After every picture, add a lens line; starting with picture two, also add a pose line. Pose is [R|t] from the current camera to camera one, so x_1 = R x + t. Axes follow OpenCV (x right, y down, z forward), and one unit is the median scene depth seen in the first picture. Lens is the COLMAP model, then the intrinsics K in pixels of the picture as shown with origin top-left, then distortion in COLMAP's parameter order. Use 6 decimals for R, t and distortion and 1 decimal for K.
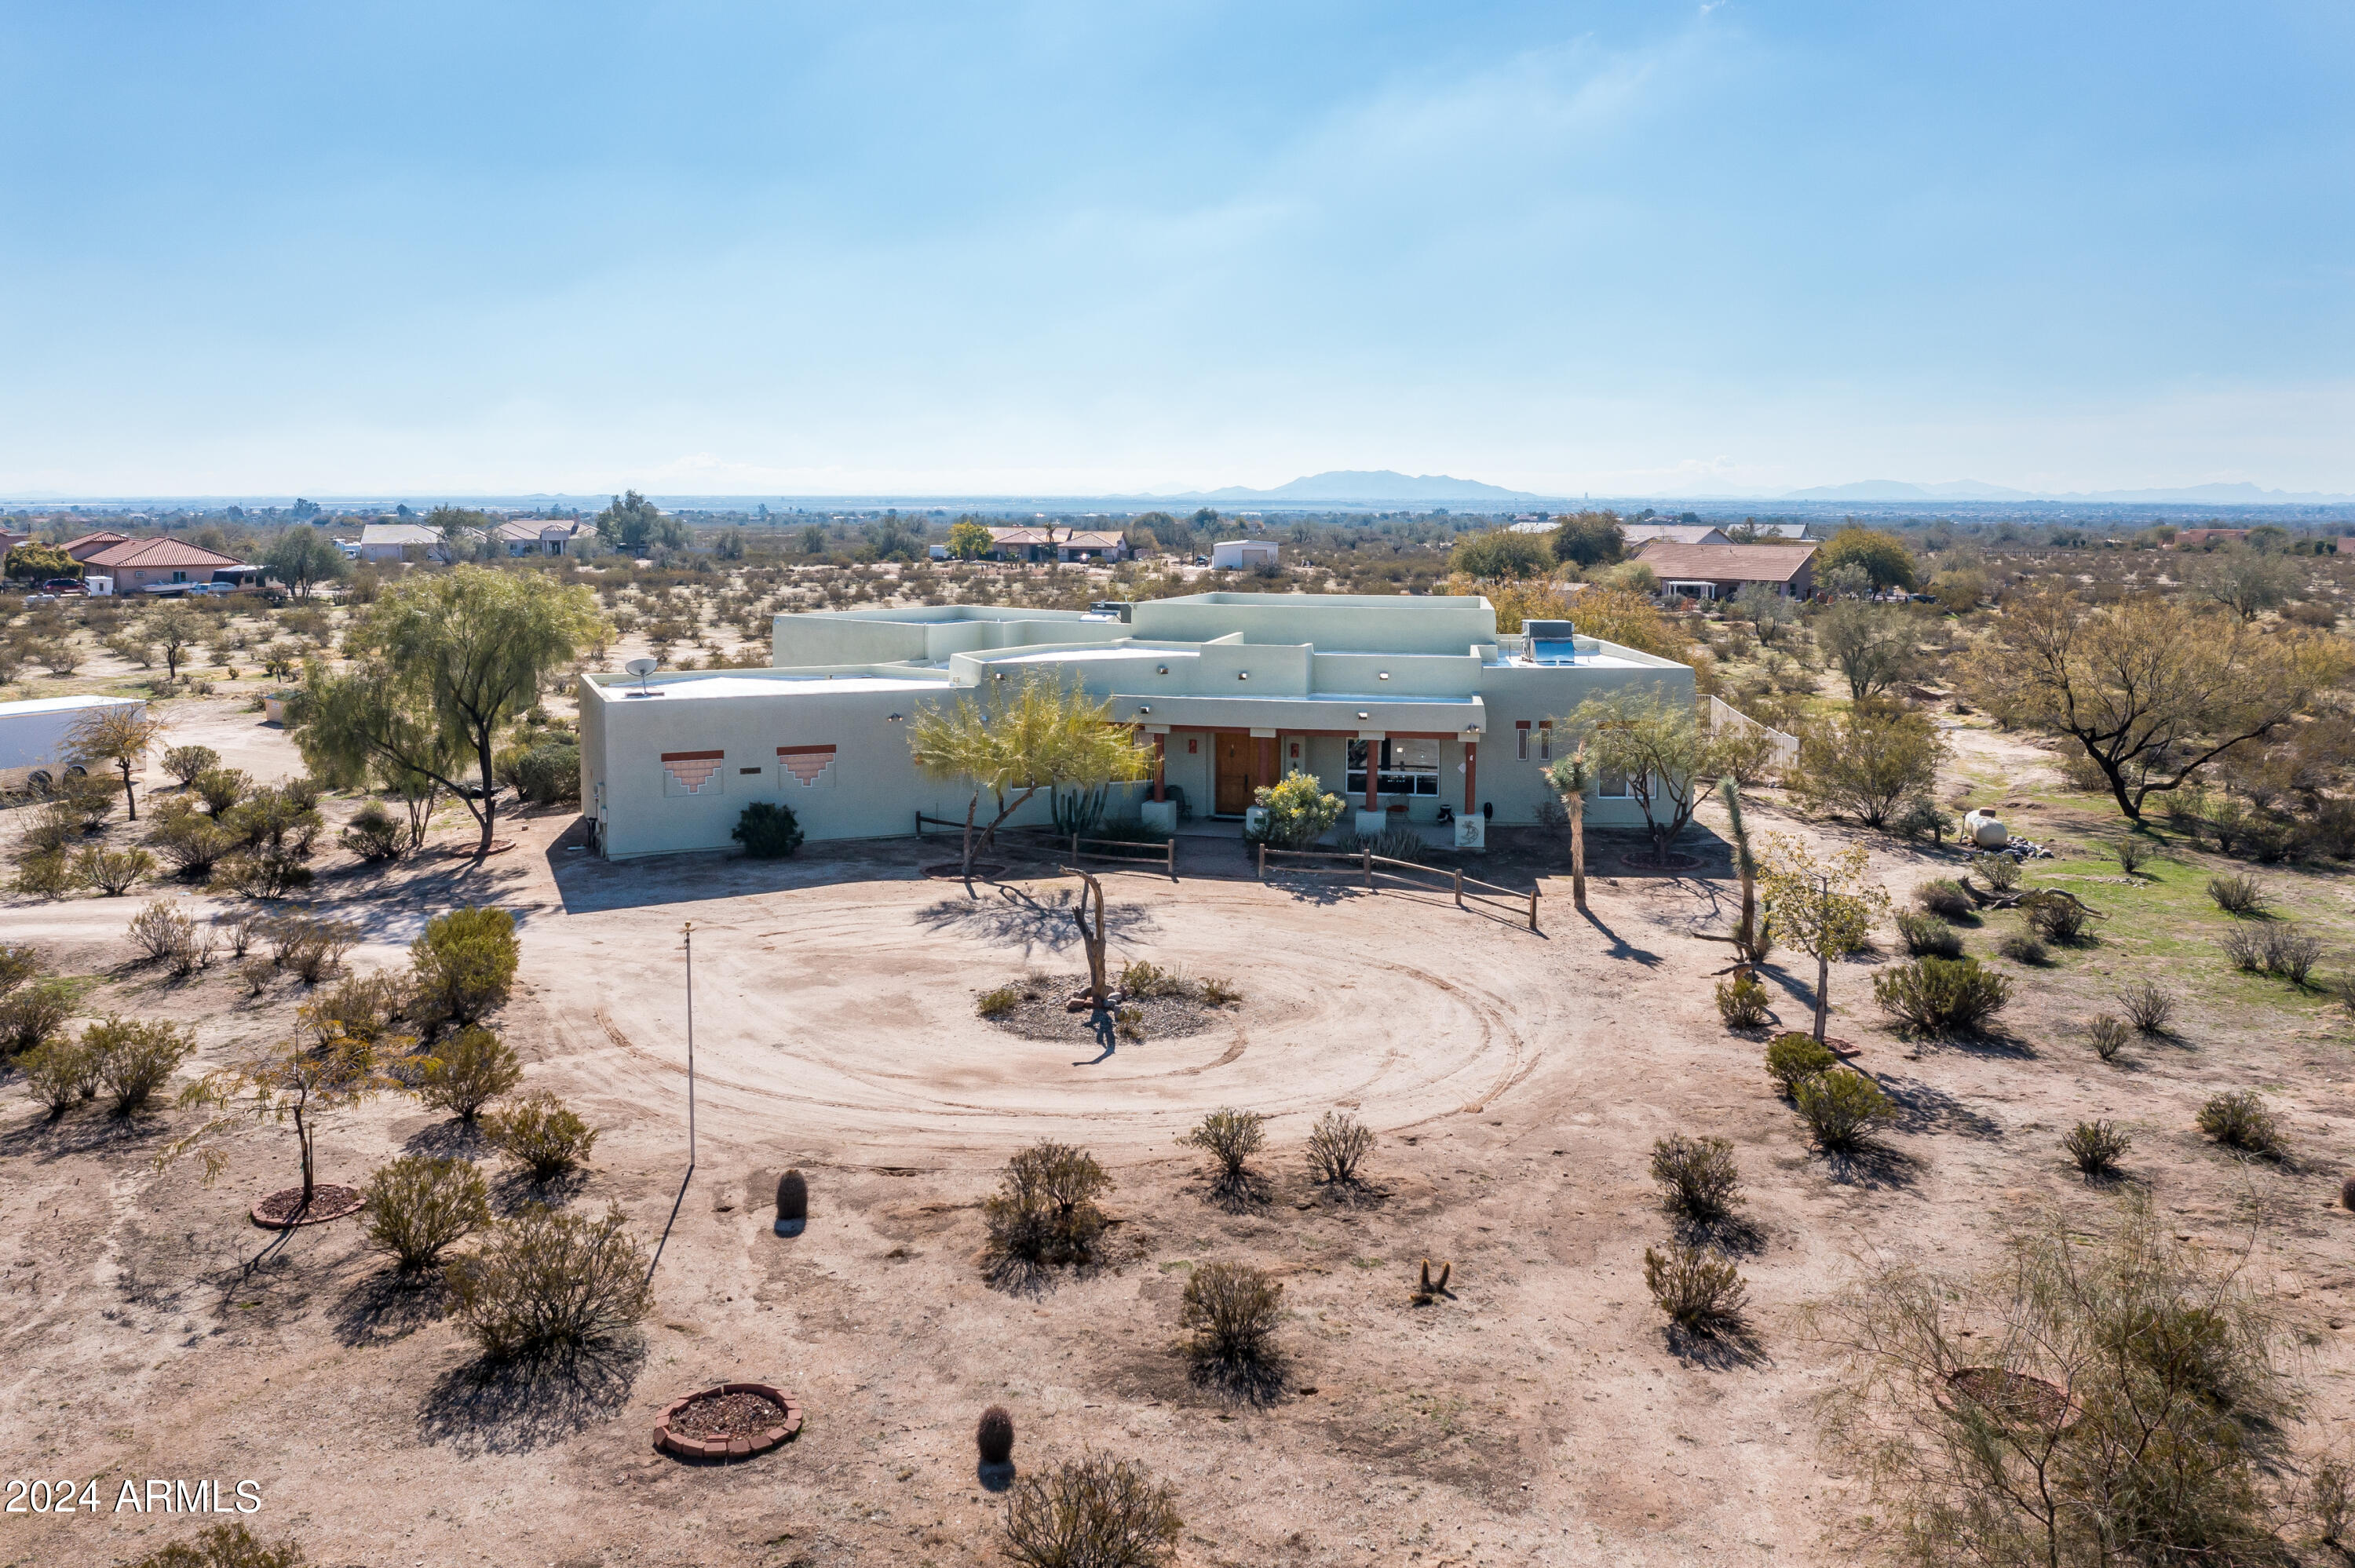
lens RADIAL K [[1915.9, 0, 1173.4], [0, 1915.9, 620.4], [0, 0, 1]] dist [-0.018404, 0.005373]
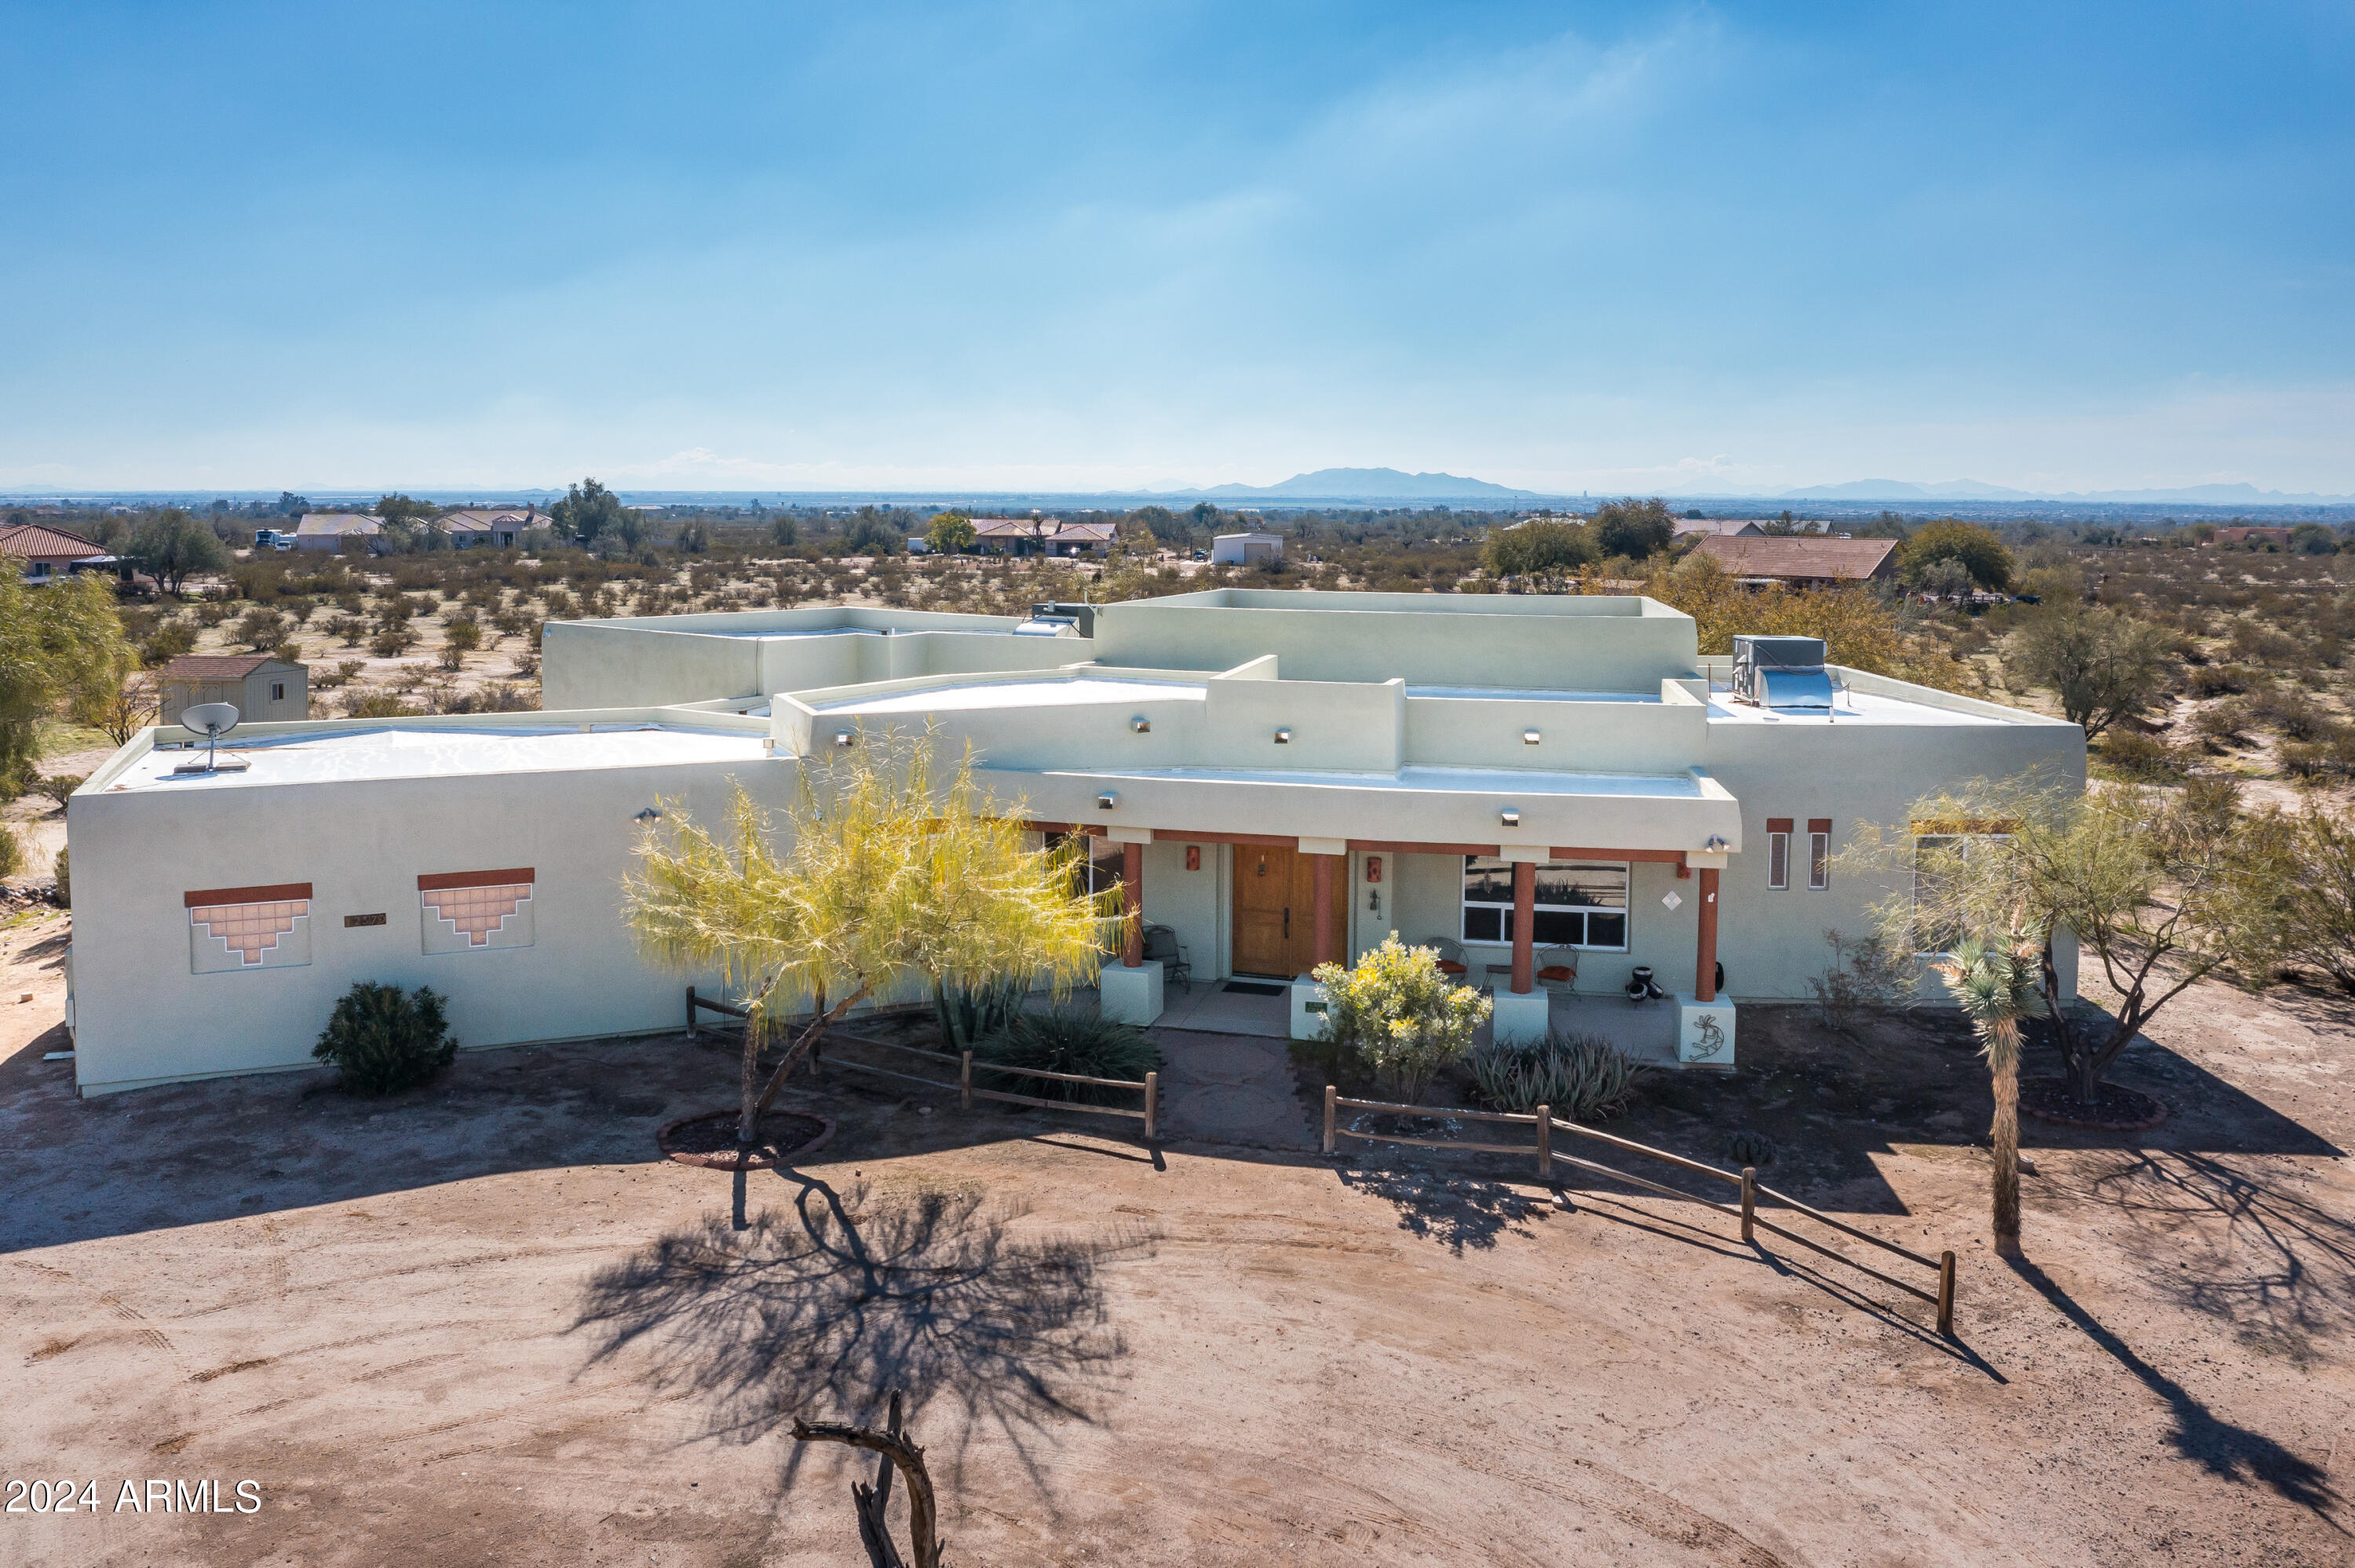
lens RADIAL K [[1915.9, 0, 1173.4], [0, 1915.9, 620.4], [0, 0, 1]] dist [-0.018404, 0.005373]
pose [[0.999995, 0.002943, 0.001407, 0.000804], [-0.002945, 0.999995, 0.001492, -0.001471], [-0.001403, -0.001496, 0.999998, 0.105829]]
